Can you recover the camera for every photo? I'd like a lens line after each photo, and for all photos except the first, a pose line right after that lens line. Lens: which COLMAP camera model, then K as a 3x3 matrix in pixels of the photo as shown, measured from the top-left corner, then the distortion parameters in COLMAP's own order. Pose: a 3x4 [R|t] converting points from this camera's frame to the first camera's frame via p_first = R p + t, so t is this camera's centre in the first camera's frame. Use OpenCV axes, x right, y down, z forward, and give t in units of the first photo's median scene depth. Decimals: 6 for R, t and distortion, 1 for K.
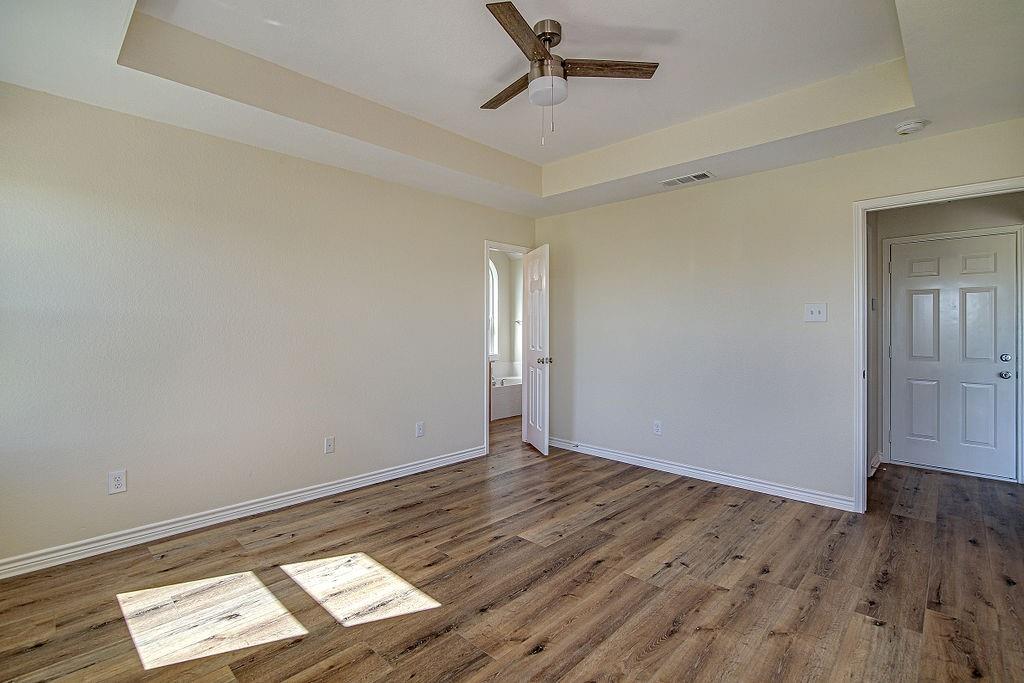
lens RADIAL K [[507.5, 0, 512.0], [0, 507.5, 341.5], [0, 0, 1]] dist [-0.017241, 0.000647]
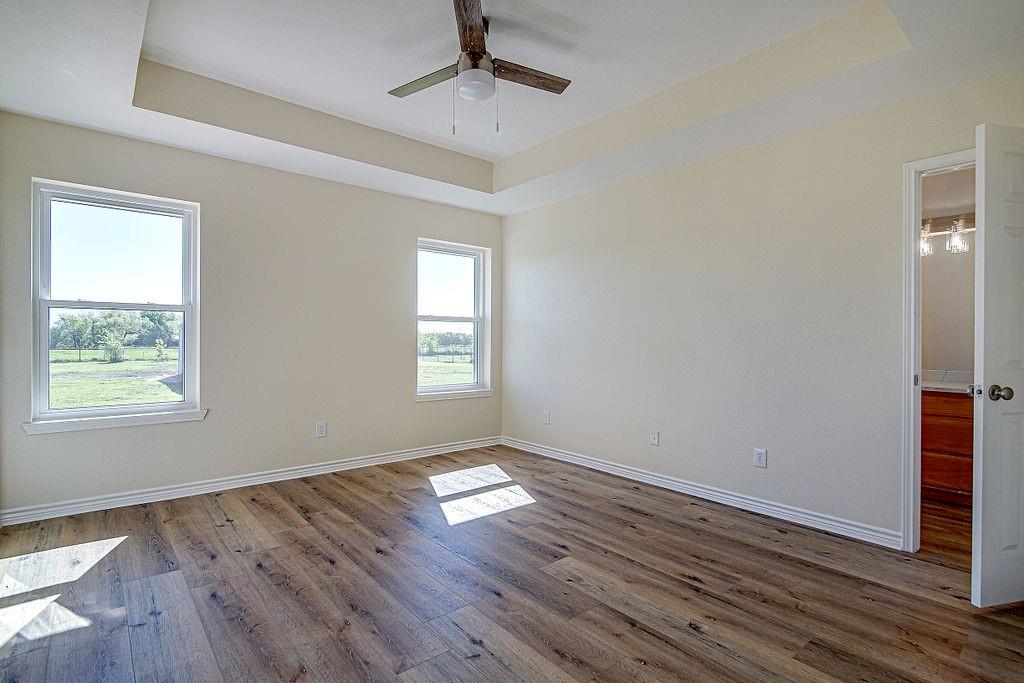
lens RADIAL K [[507.5, 0, 512.0], [0, 507.5, 341.5], [0, 0, 1]] dist [-0.017241, 0.000647]
pose [[-0.149469, 0.004328, -0.988757, 0.874531], [-0.033549, 0.999392, 0.009446, -0.006962], [0.988197, 0.034583, -0.149233, 0.970038]]
